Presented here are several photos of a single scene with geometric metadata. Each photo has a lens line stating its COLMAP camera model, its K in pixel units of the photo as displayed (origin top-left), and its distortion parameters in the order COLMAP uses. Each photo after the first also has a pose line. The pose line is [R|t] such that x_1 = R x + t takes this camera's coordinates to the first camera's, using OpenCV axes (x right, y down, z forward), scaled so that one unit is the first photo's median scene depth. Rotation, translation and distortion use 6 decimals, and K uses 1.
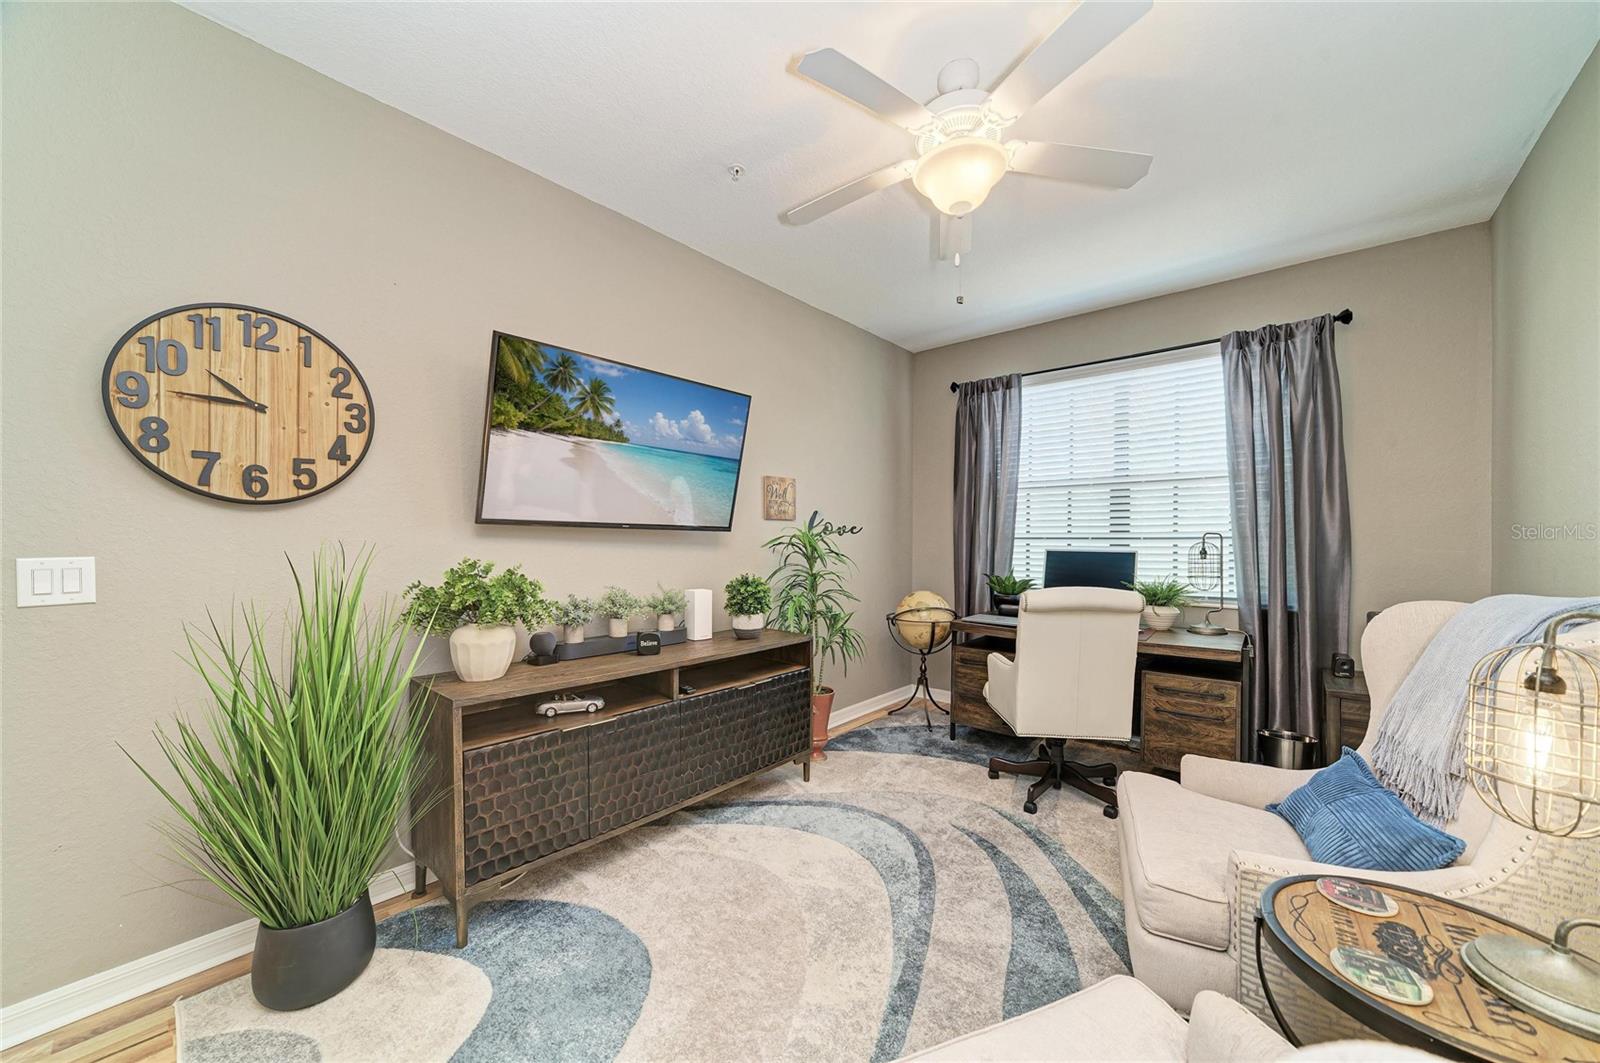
lens RADIAL K [[570.1, 0, 805.7], [0, 570.1, 536.7], [0, 0, 1]] dist [-0.001339, 0.000324]
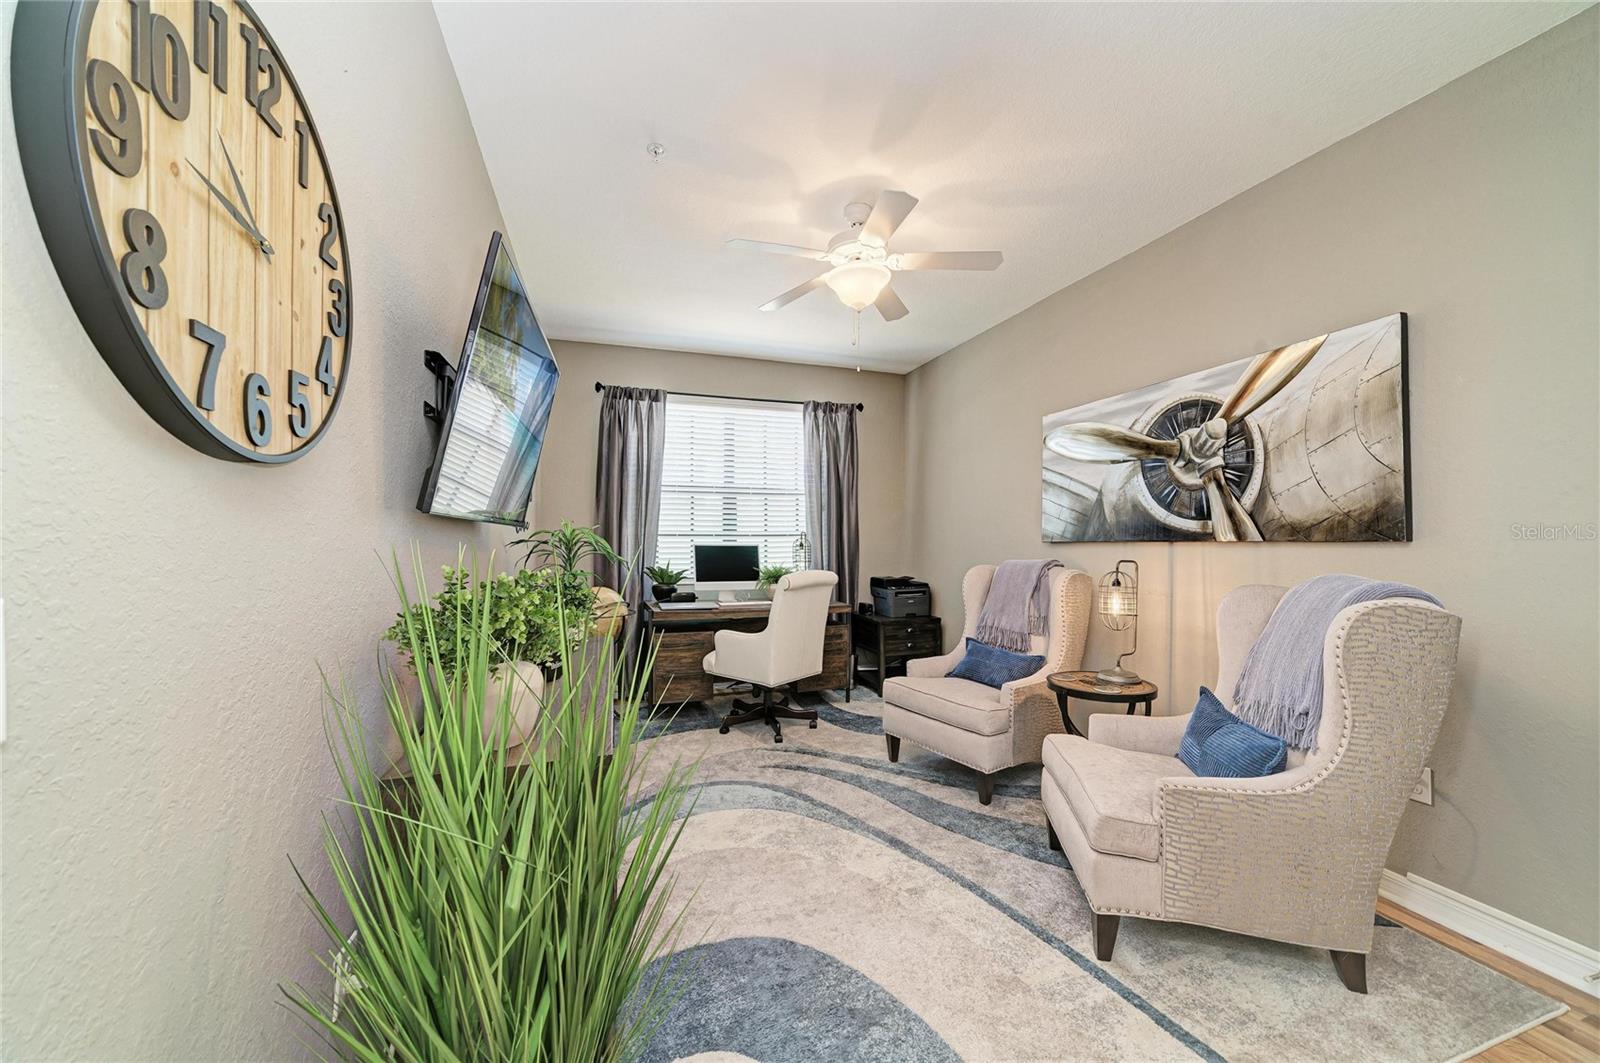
lens RADIAL K [[570.1, 0, 809.6], [0, 570.1, 535.1], [0, 0, 1]] dist [-0.001339, 0.000324]
pose [[0.533265, 0.001562, 0.845947, -0.537048], [-0.005788, 0.999982, 0.001802, -0.000552], [-0.845928, -0.005857, 0.533264, 0.183876]]
